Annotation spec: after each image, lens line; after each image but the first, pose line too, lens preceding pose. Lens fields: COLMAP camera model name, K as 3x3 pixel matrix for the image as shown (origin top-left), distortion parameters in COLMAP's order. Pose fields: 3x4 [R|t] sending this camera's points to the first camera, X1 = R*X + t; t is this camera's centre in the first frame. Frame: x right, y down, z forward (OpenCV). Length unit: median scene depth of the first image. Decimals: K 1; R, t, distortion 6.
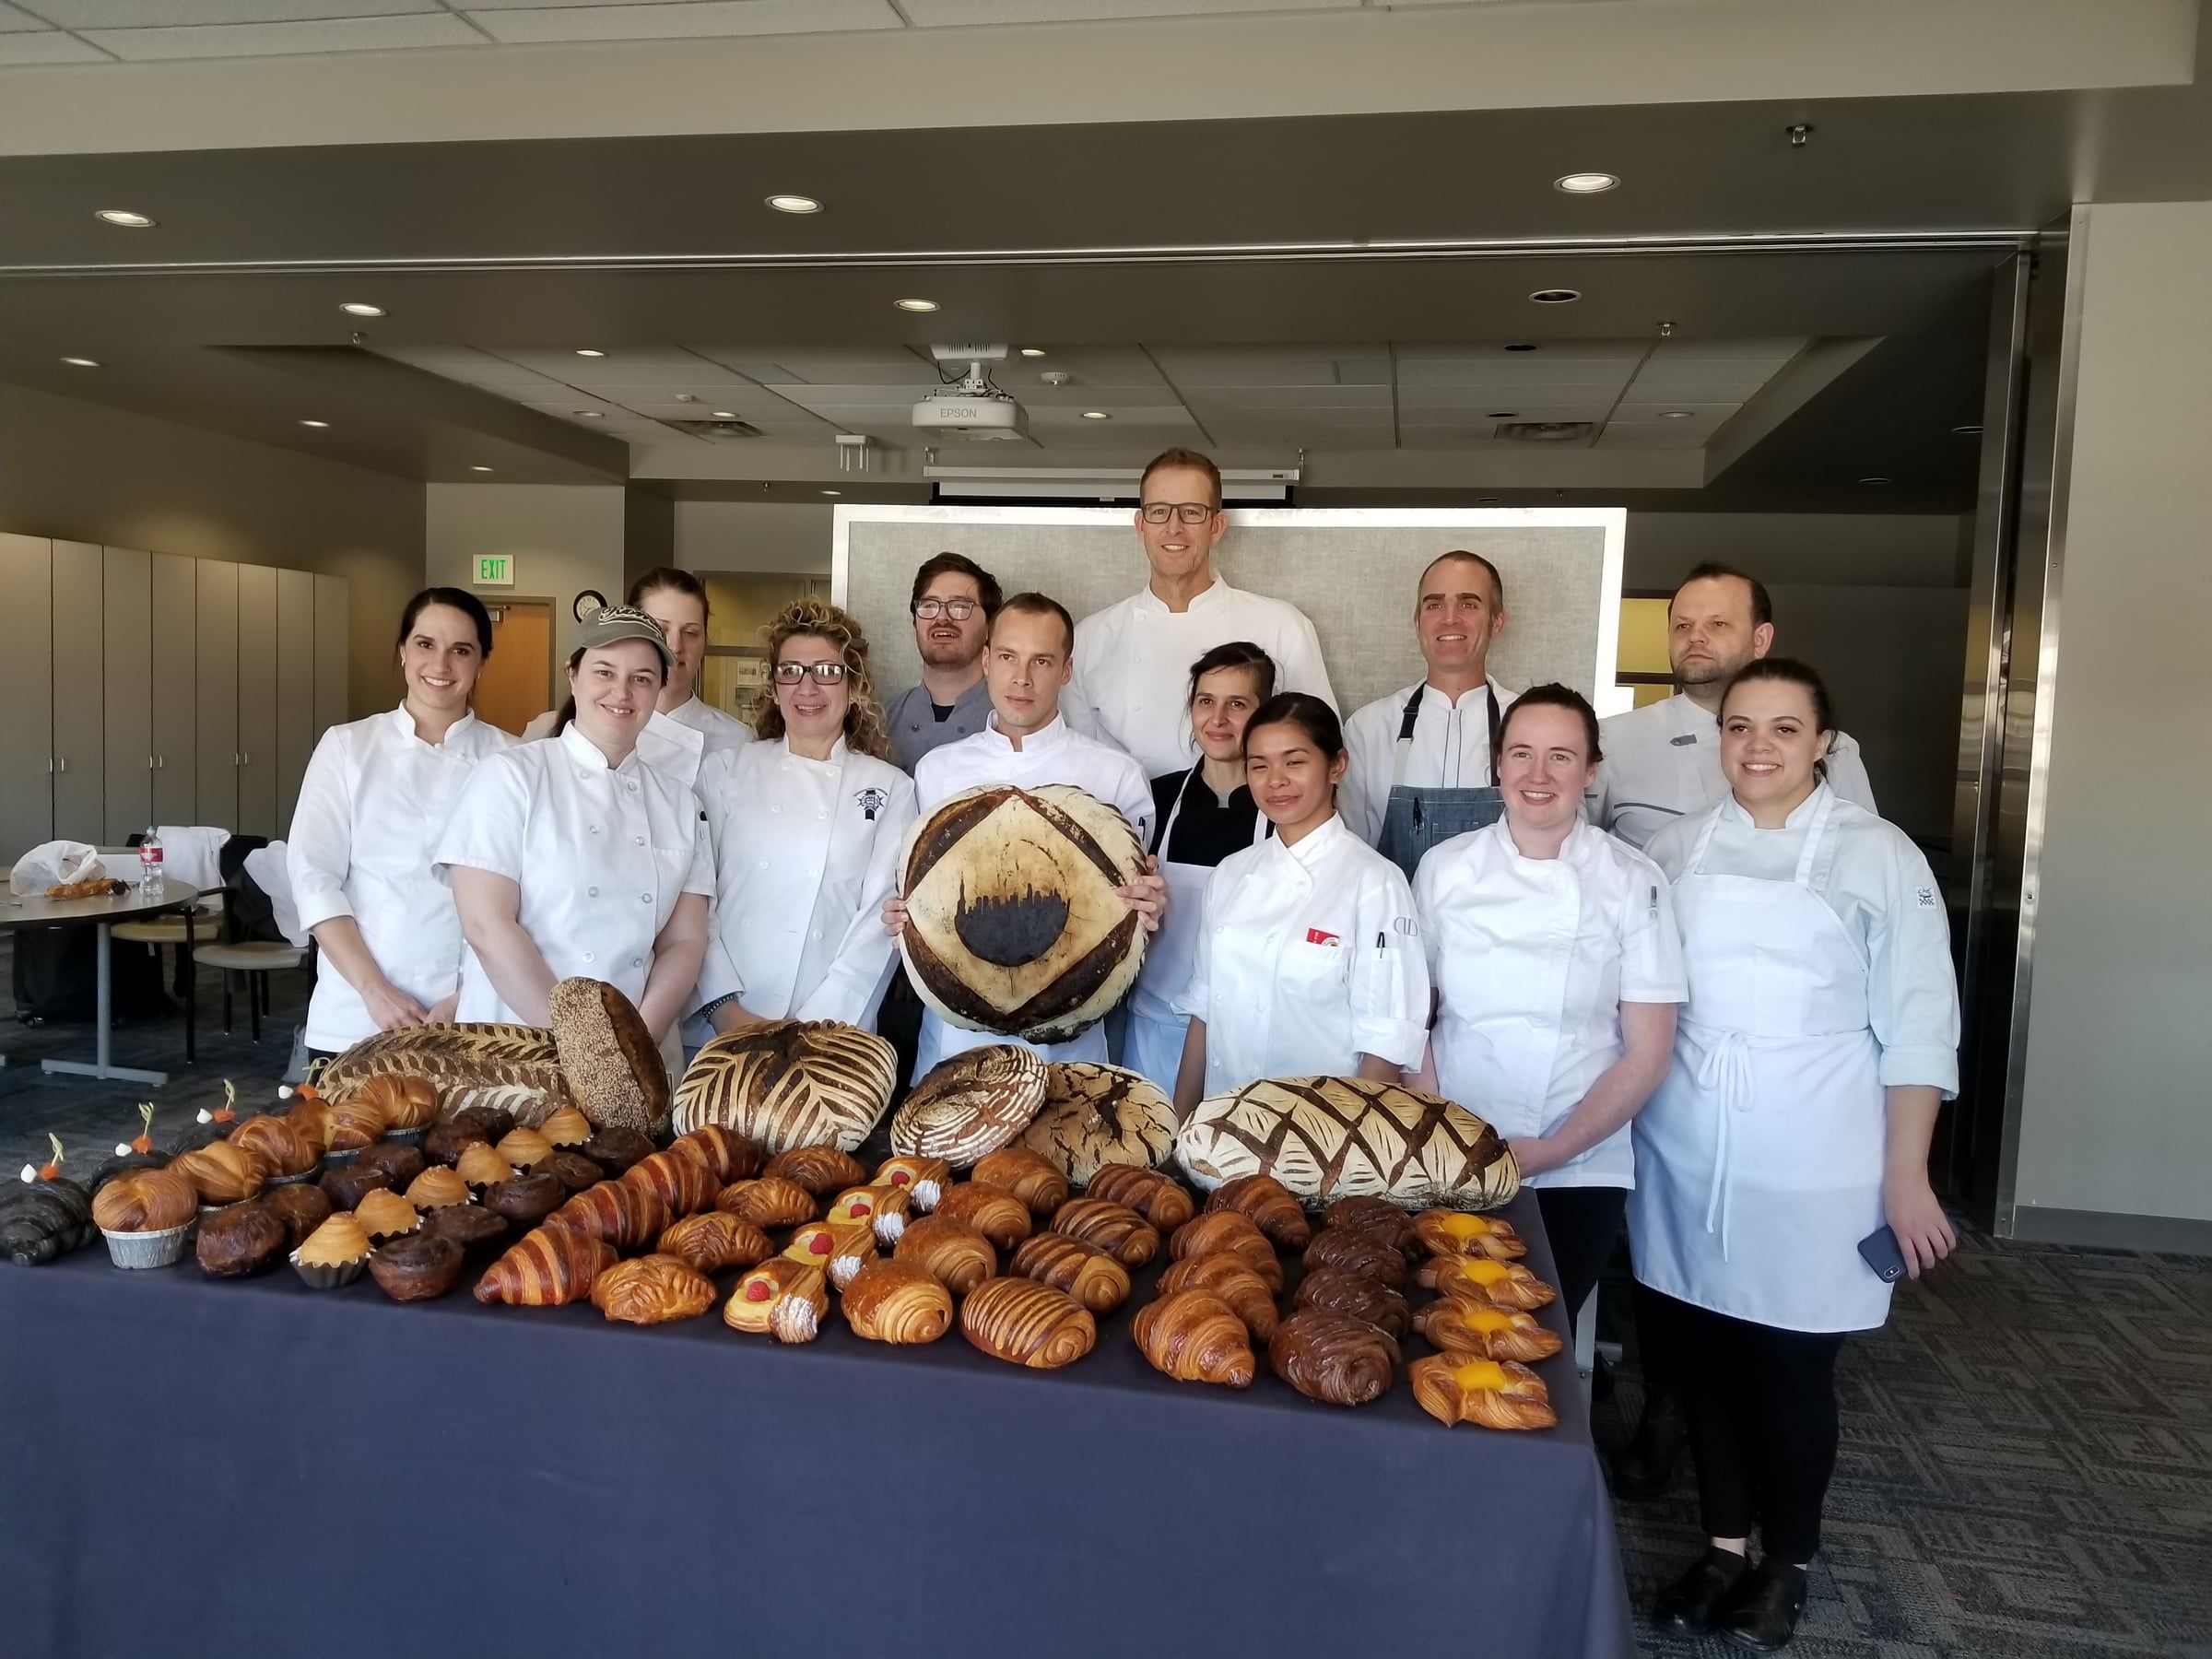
lens RADIAL K [[1738.2, 0, 1103.2], [0, 1738.2, 805.5], [0, 0, 1]] dist [0.074467, -0.130623]
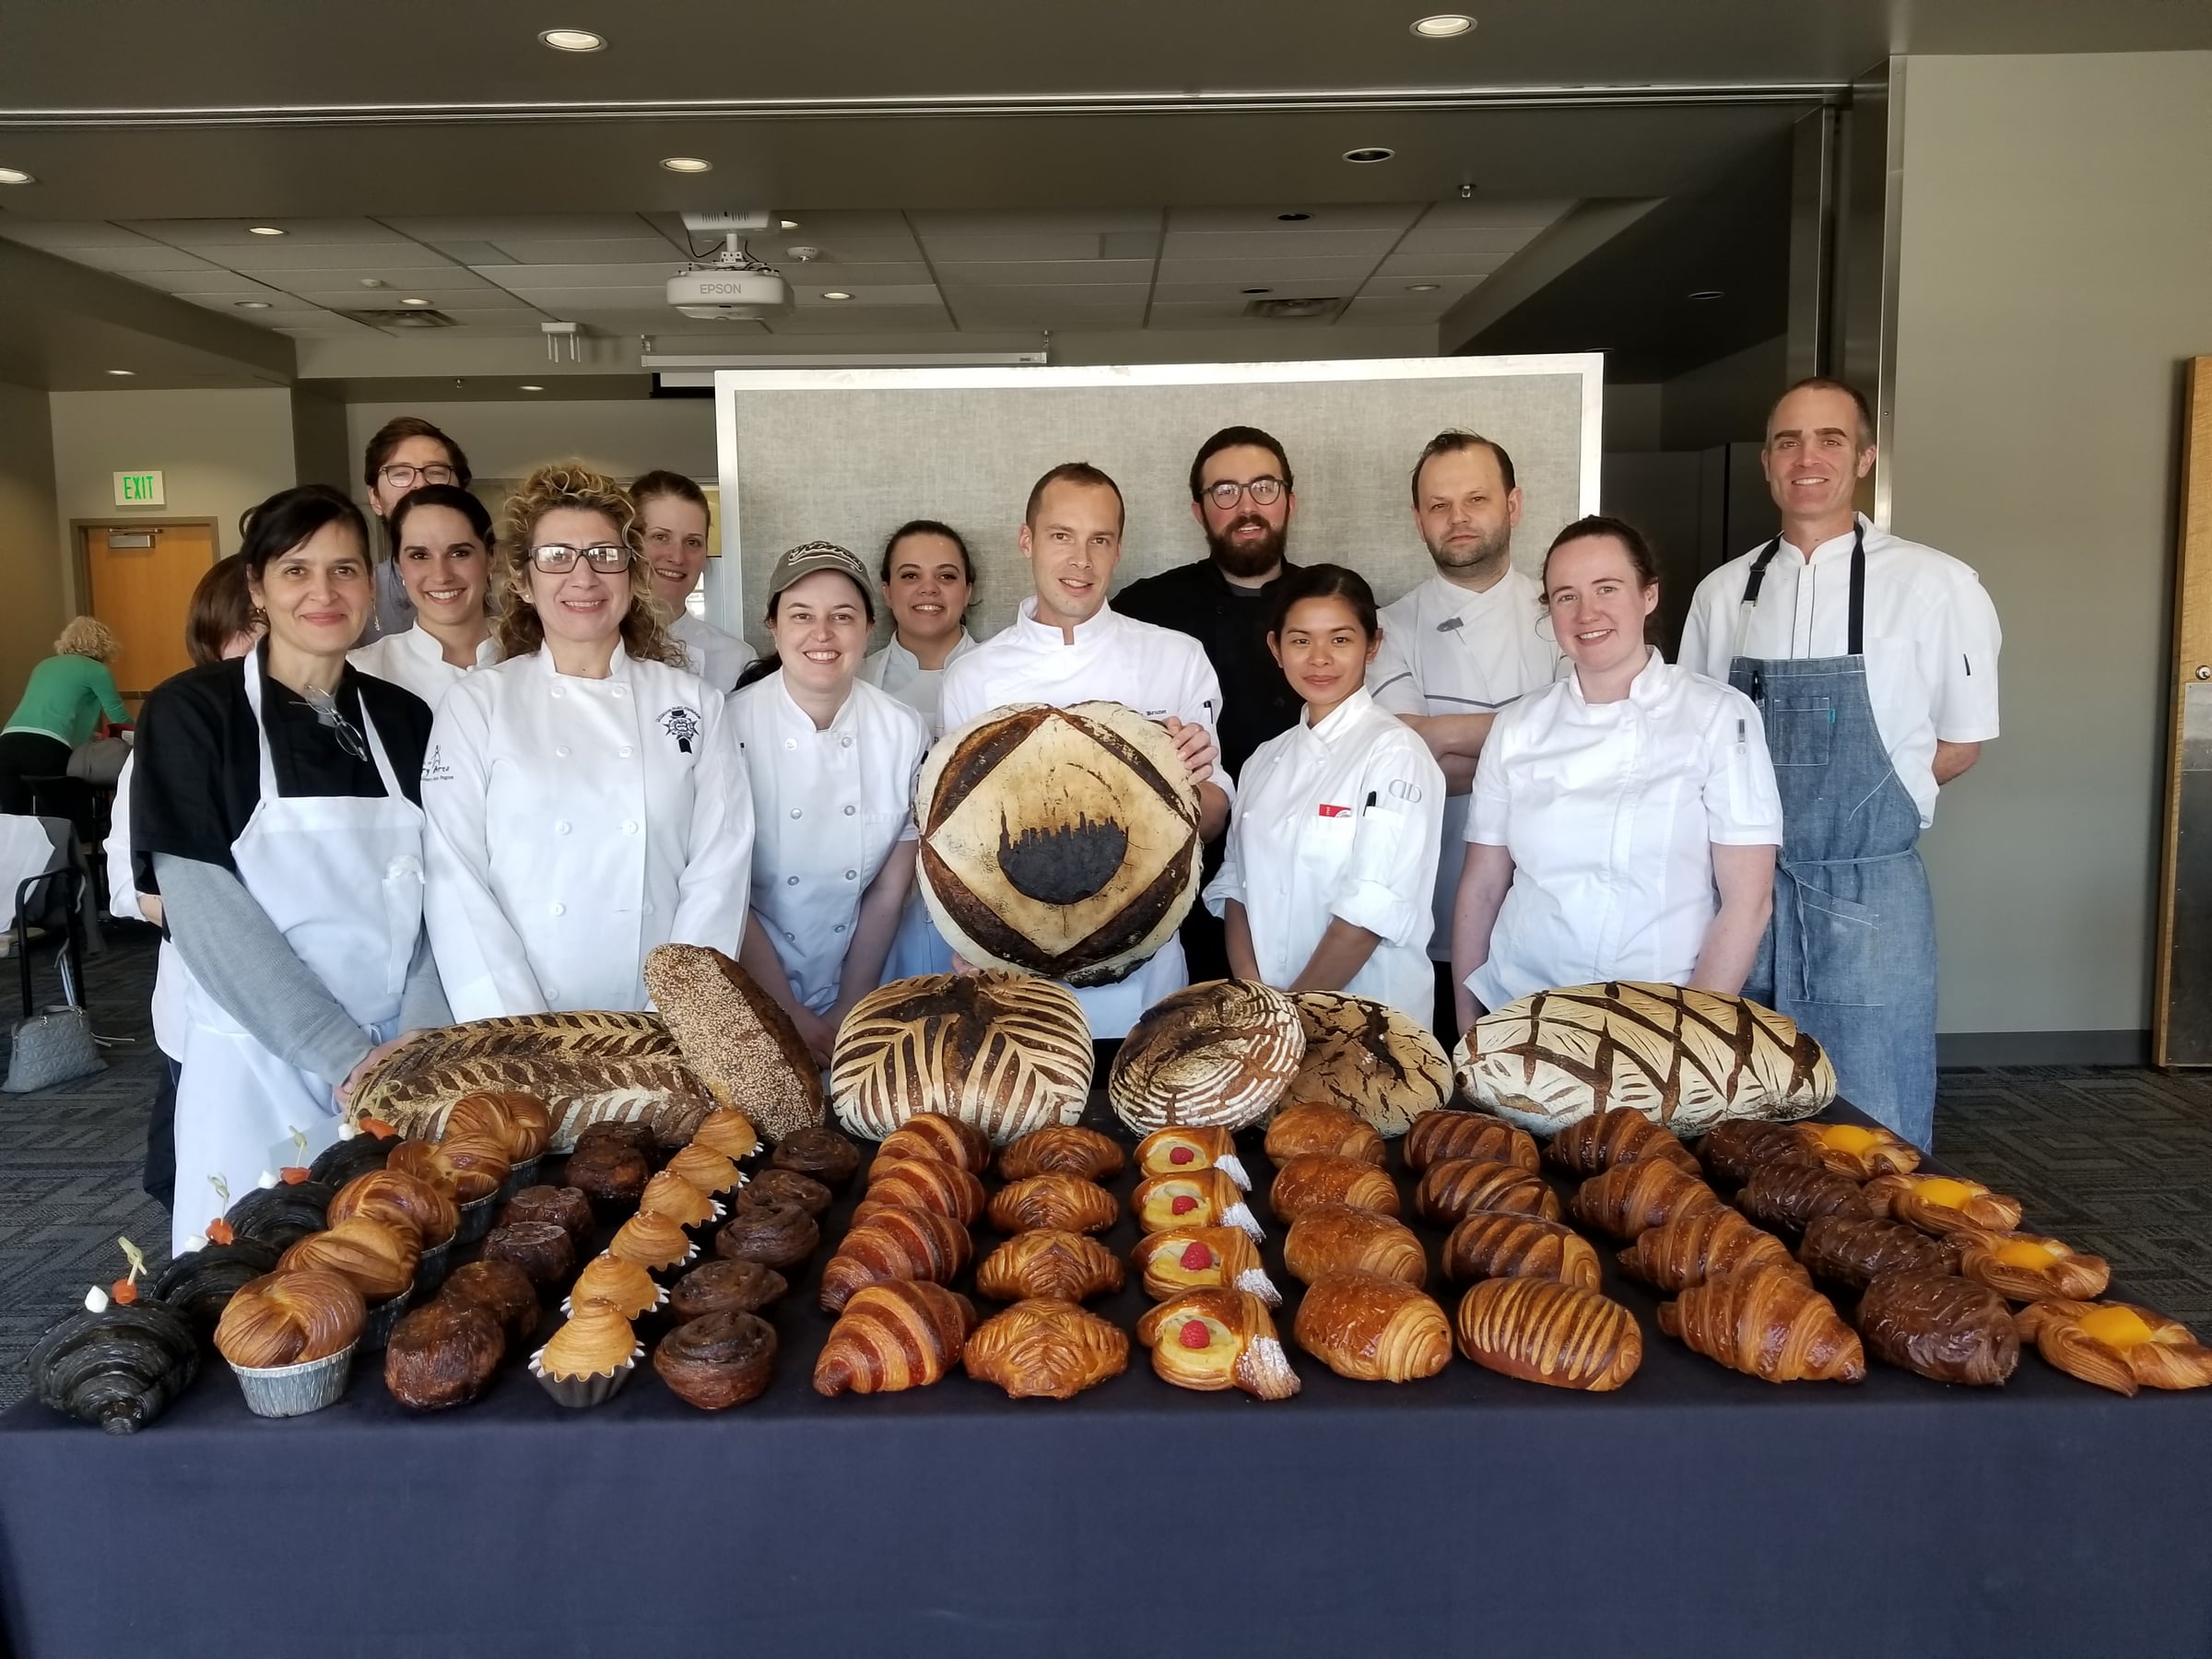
lens RADIAL K [[1717.8, 0, 1102.1], [0, 1717.8, 790.3], [0, 0, 1]] dist [0.069854, -0.130118]
pose [[0.977917, -0.071181, 0.196500, -0.277771], [0.061579, 0.996610, 0.054557, -0.002650], [-0.199717, -0.041252, 0.978985, 0.209471]]
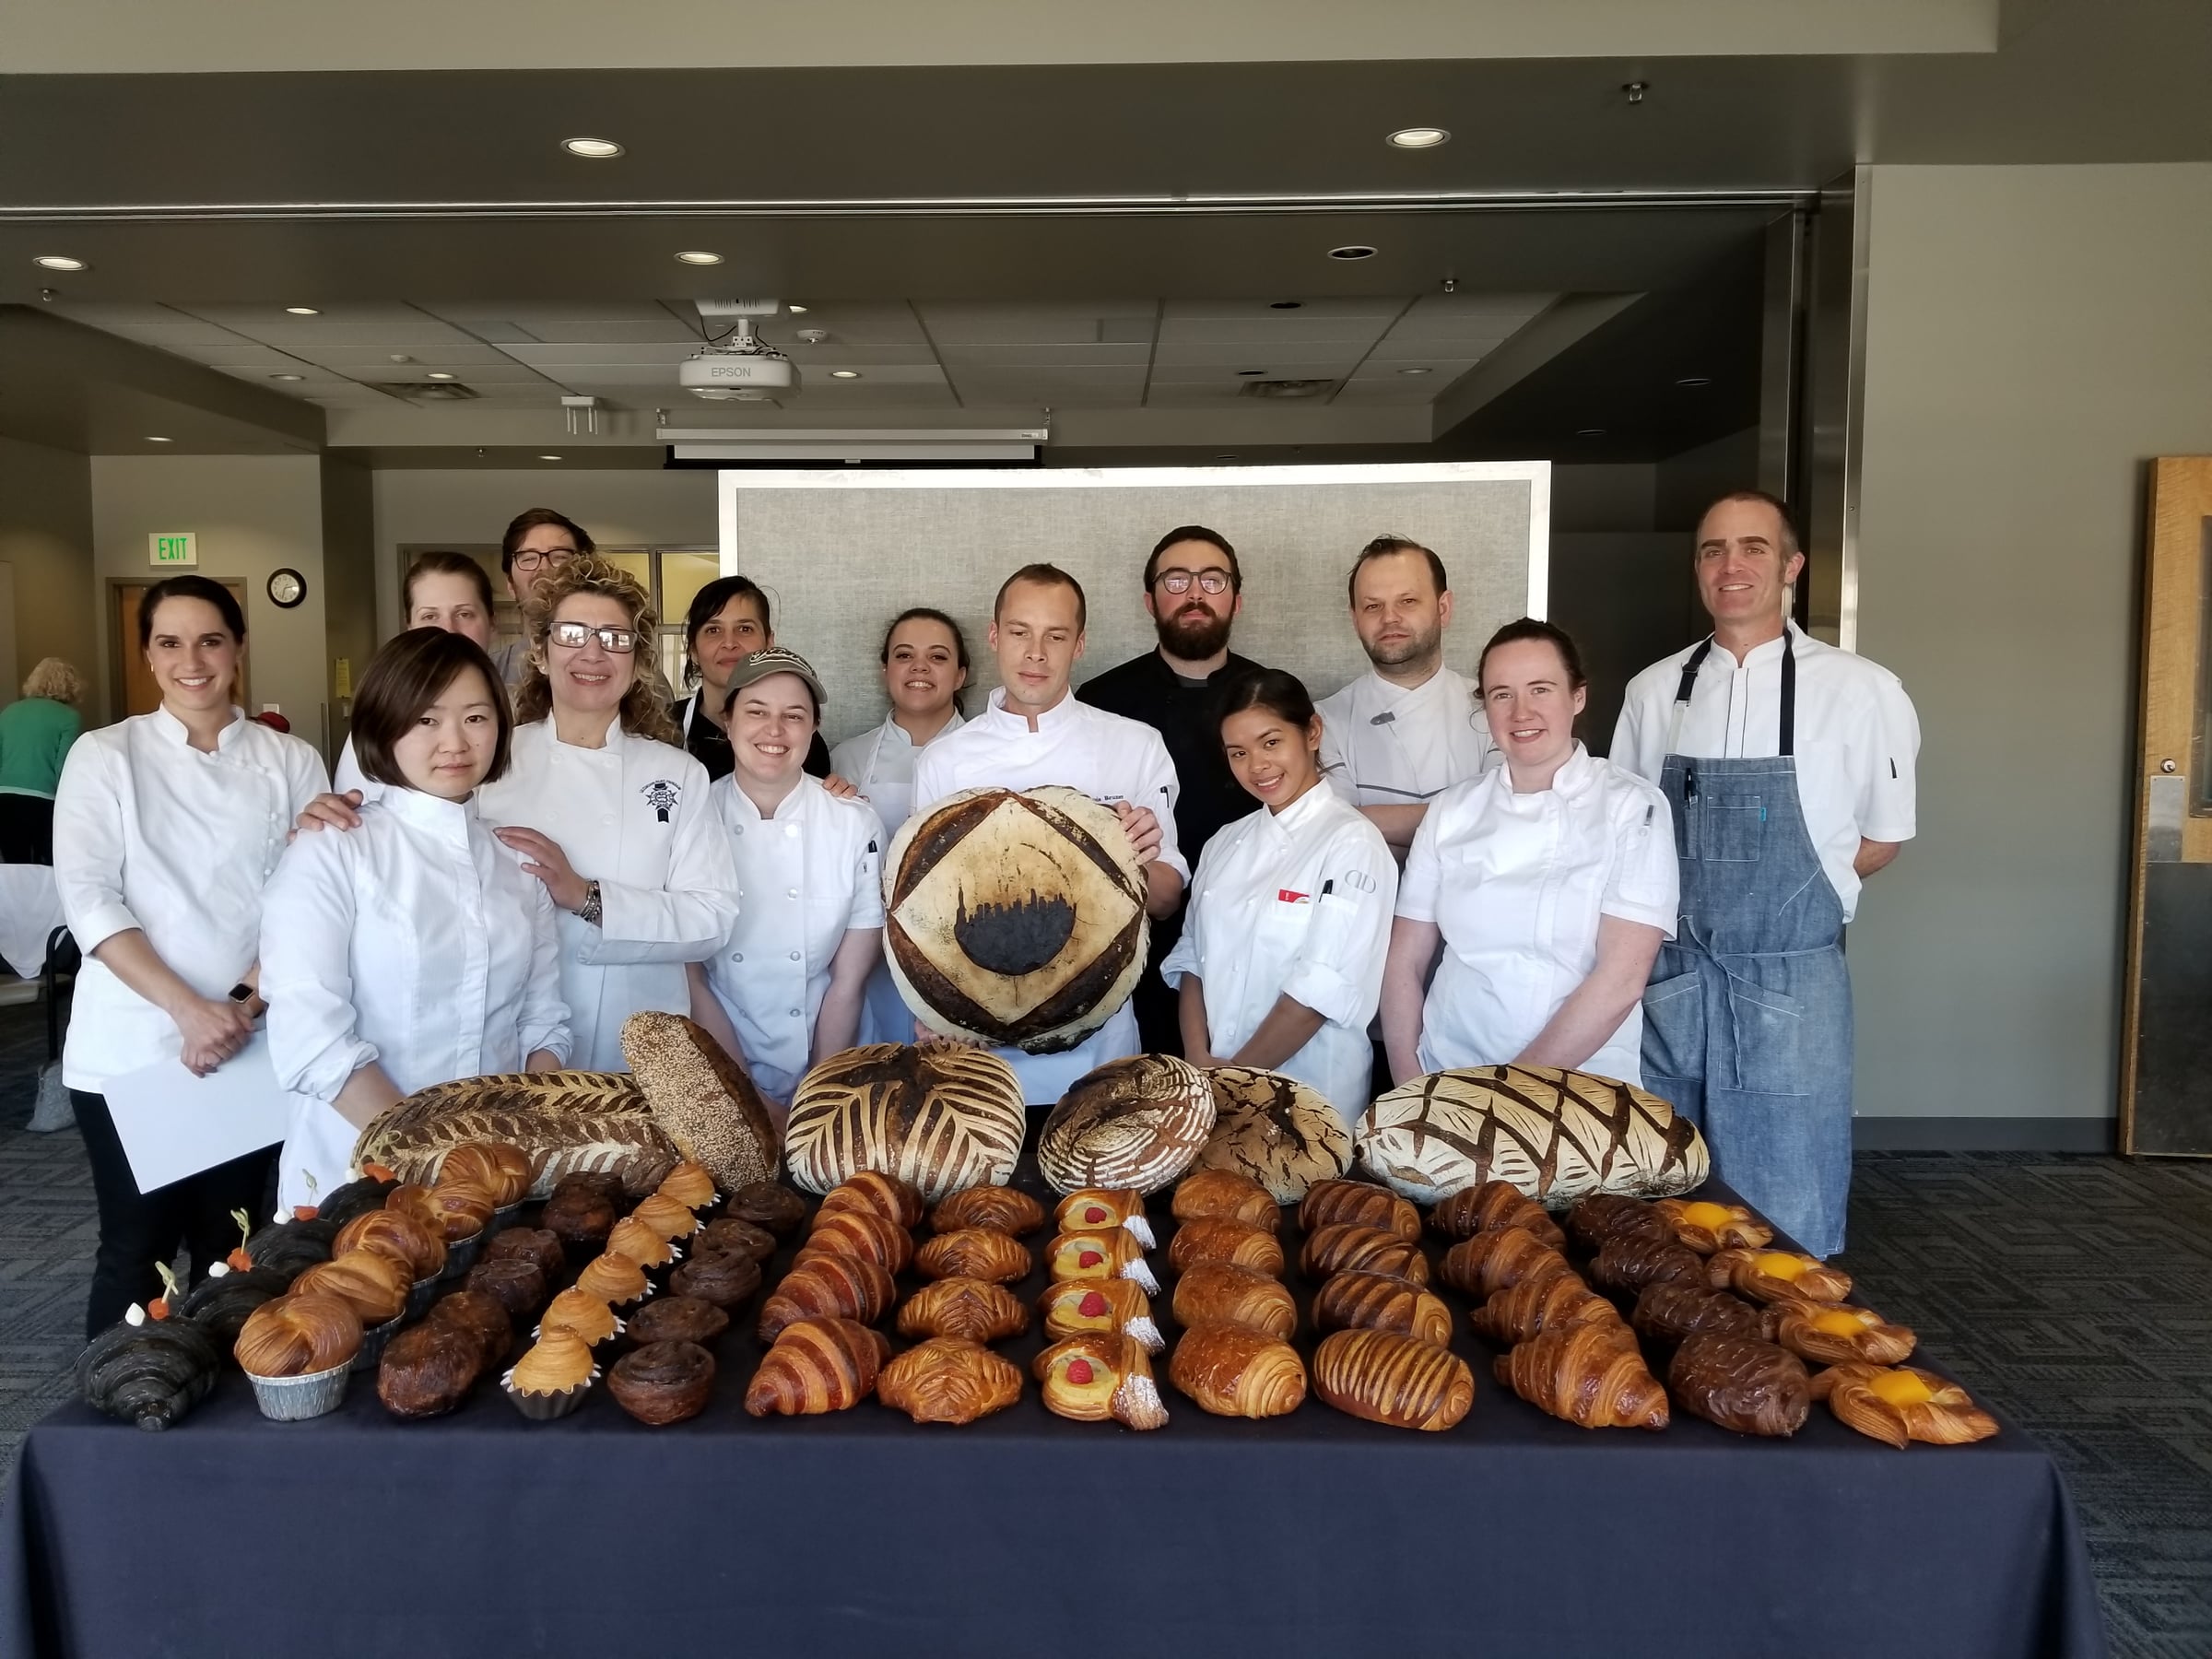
lens RADIAL K [[1725.1, 0, 1055.6], [0, 1725.1, 786.5], [0, 0, 1]] dist [0.072929, -0.139617]
pose [[0.984700, -0.047457, 0.167672, -0.256698], [0.045325, 0.998836, 0.016524, -0.021844], [-0.168261, -0.008672, 0.985704, 0.113531]]
